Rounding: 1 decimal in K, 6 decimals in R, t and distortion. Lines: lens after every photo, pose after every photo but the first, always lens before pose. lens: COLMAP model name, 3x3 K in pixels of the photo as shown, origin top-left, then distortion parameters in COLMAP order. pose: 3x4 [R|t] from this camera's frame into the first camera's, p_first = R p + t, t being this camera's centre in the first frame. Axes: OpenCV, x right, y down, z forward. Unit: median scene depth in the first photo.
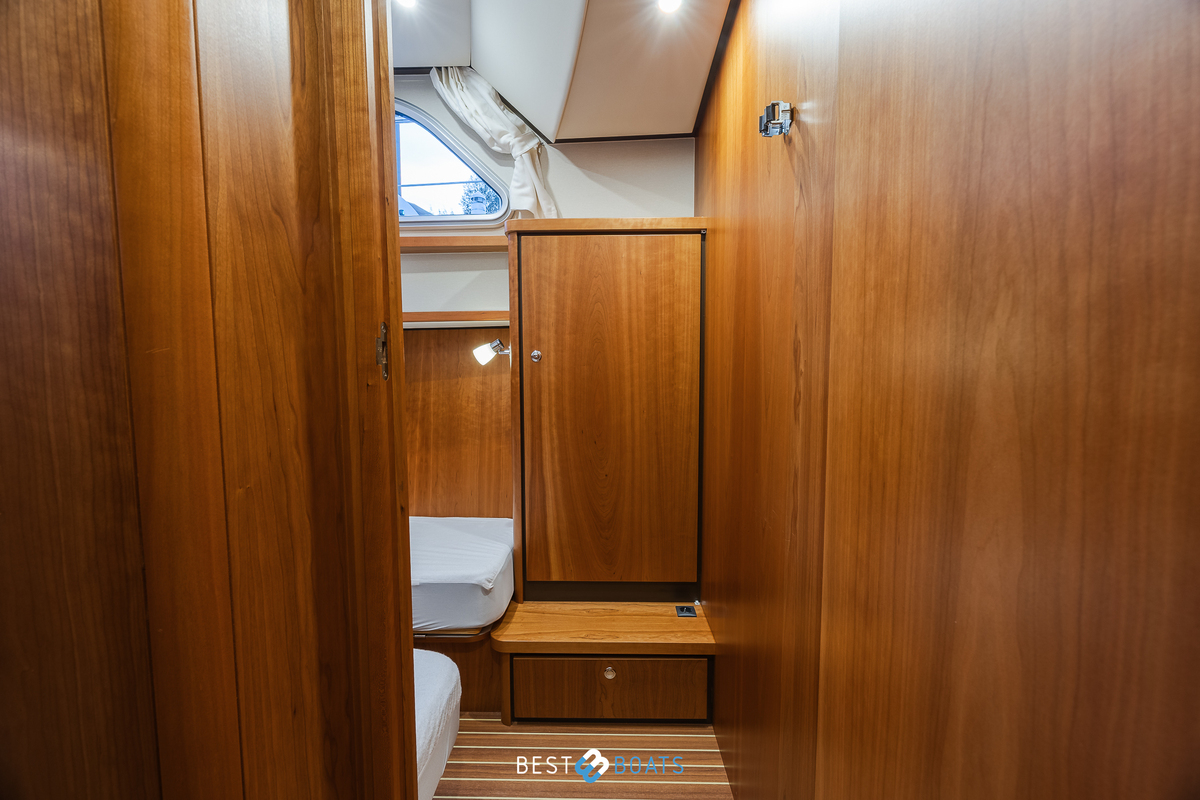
lens RADIAL K [[458.9, 0, 598.7], [0, 458.9, 401.2], [0, 0, 1]] dist [0.000435, -0.000615]
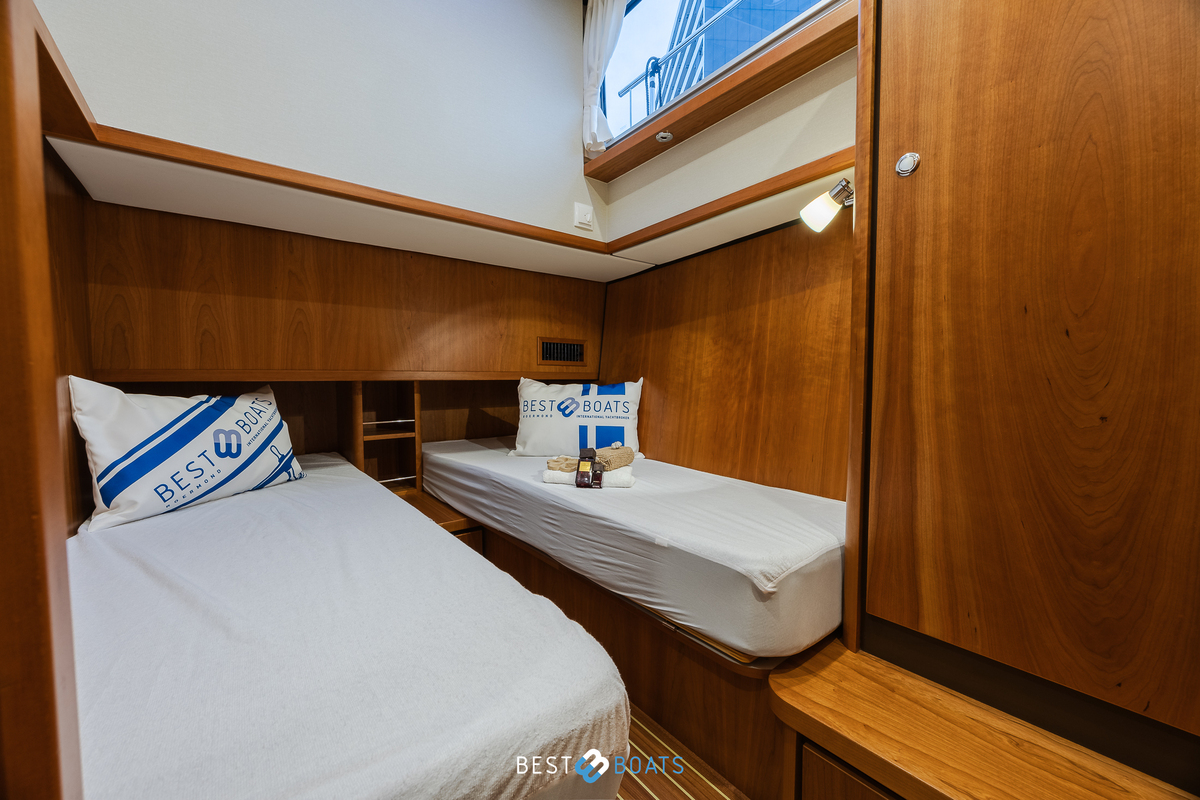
lens RADIAL K [[458.9, 0, 600.3], [0, 458.9, 400.6], [0, 0, 1]] dist [0.000435, -0.000615]
pose [[0.641830, 0.039946, -0.765806, 0.039186], [-0.055011, 0.998468, 0.005978, 0.166914], [0.764872, 0.038291, 0.643044, 0.432023]]
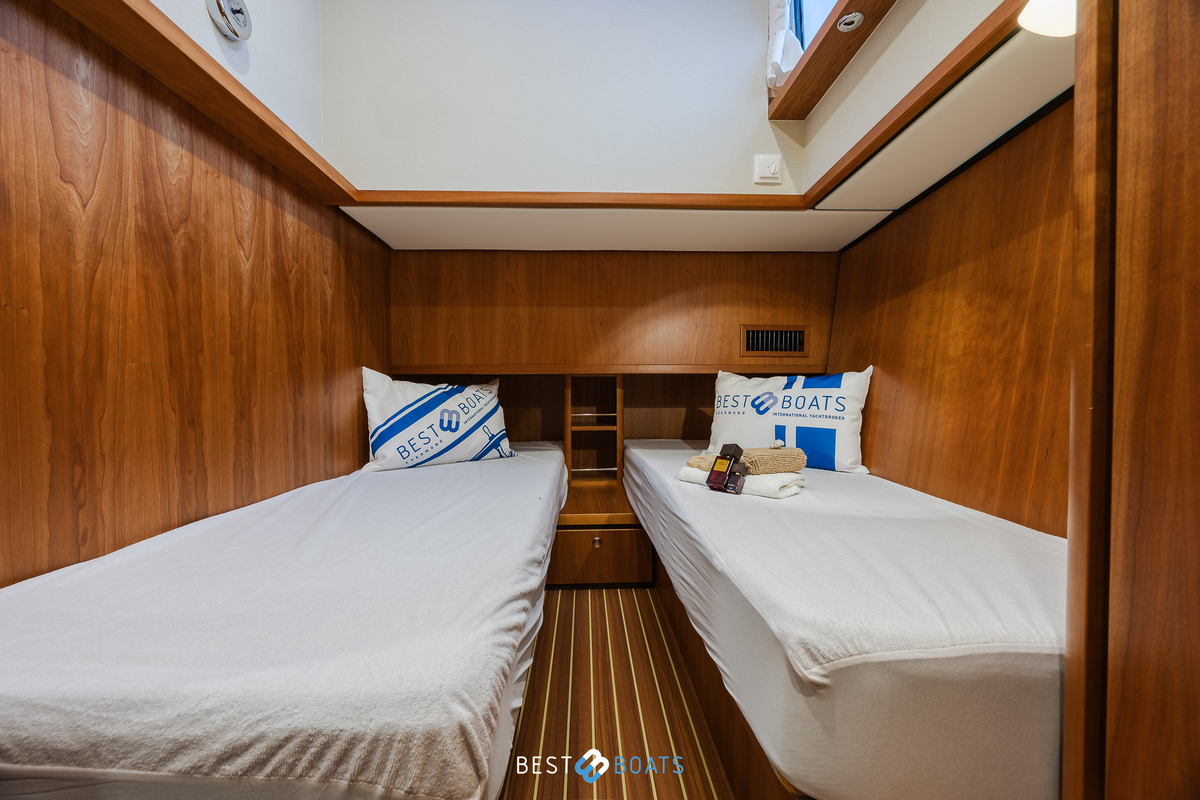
lens RADIAL K [[458.9, 0, 599.5], [0, 458.9, 401.3], [0, 0, 1]] dist [0.000435, -0.000615]
pose [[0.058752, 0.022226, -0.998025, 0.051196], [-0.068377, 0.997494, 0.018189, 0.199935], [0.995928, 0.067173, 0.060124, 0.735329]]
